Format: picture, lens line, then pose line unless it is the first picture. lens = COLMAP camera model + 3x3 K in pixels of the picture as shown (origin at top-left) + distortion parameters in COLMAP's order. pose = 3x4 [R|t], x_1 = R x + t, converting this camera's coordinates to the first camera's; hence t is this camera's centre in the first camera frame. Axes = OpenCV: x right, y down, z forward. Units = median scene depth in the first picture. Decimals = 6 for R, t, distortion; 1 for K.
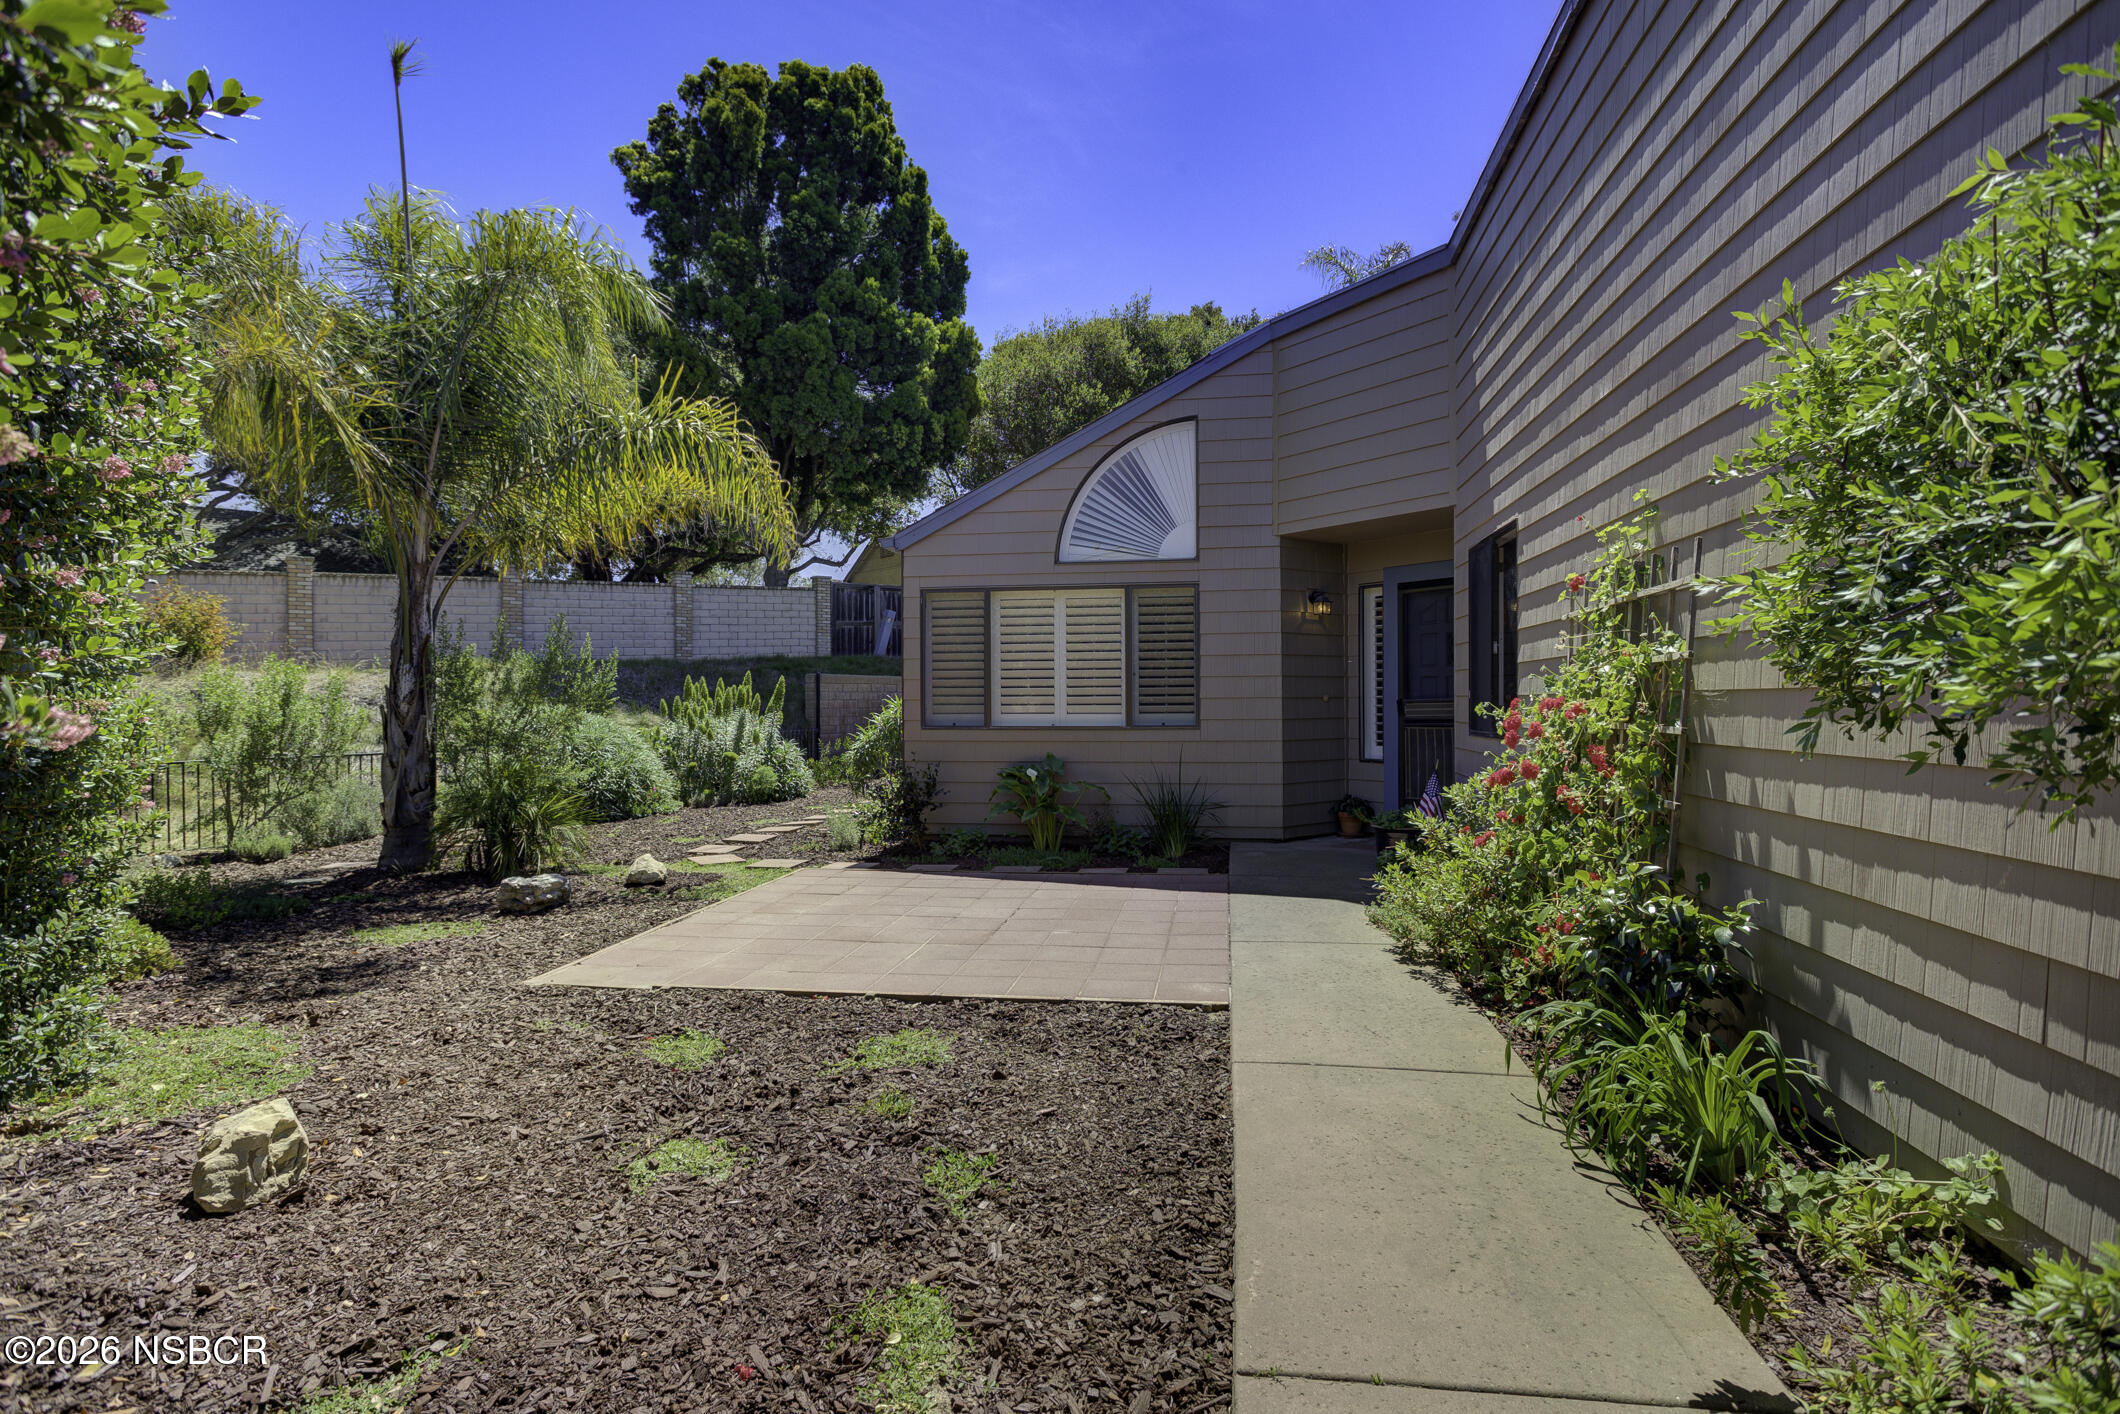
lens RADIAL K [[1039.1, 0, 1056.6], [0, 1039.1, 712.4], [0, 0, 1]] dist [-0.018058, 0.005565]
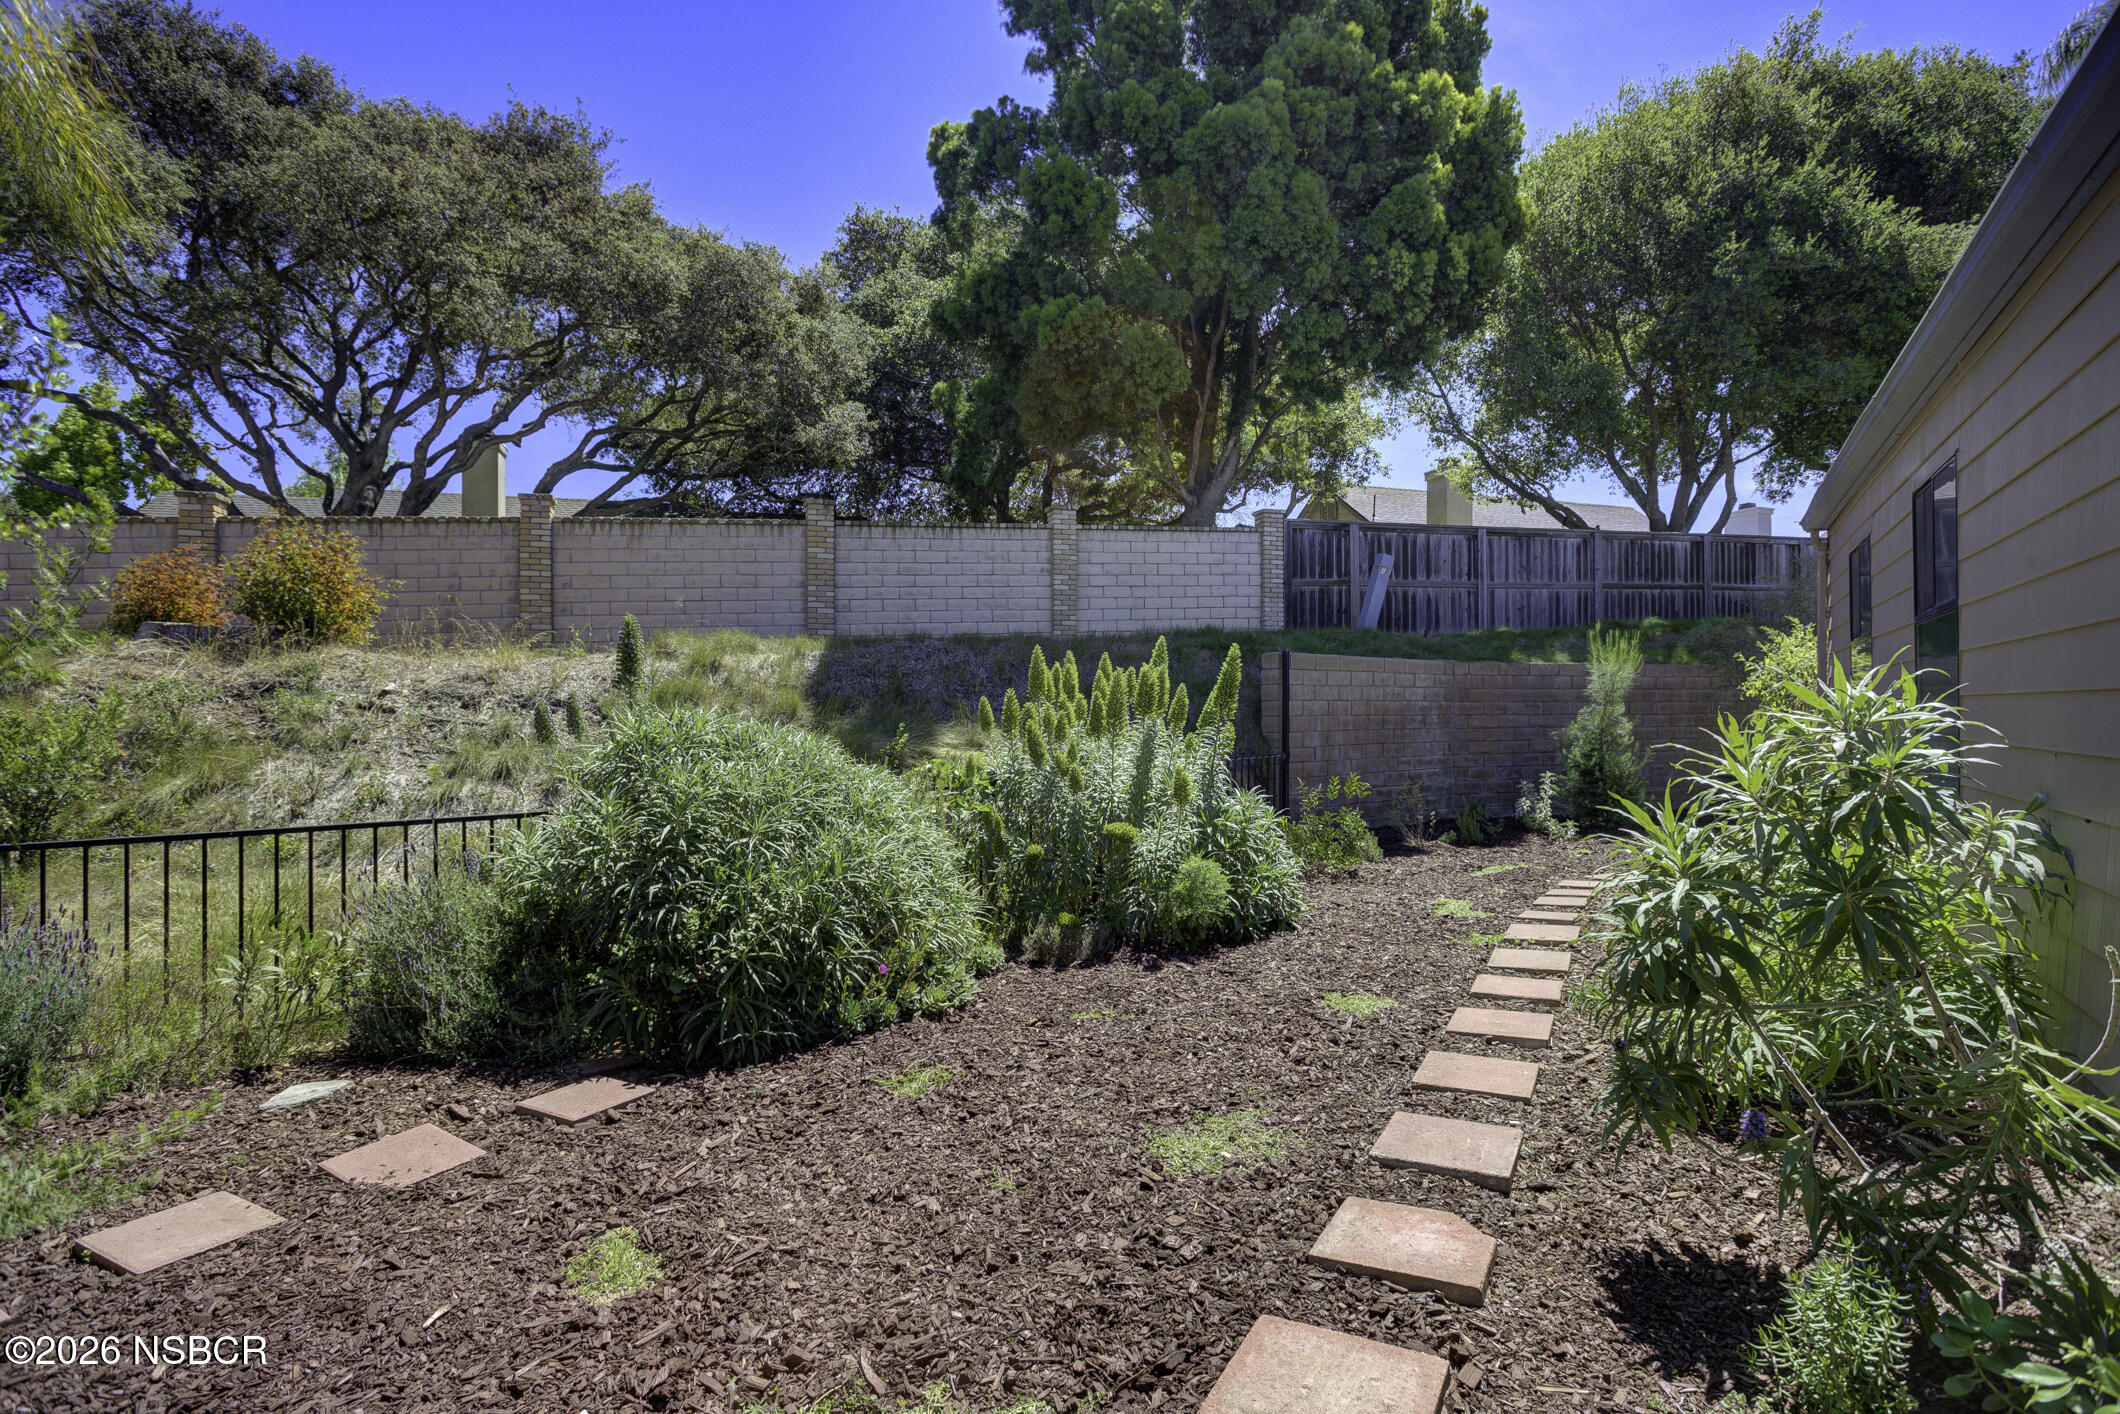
lens RADIAL K [[1039.1, 0, 1062.5], [0, 1039.1, 707.9], [0, 0, 1]] dist [-0.018058, 0.005565]
pose [[0.927917, 0.000173, -0.372787, -0.185899], [-0.003245, 0.999966, -0.007613, -0.004532], [0.372773, 0.008273, 0.927886, 0.621697]]
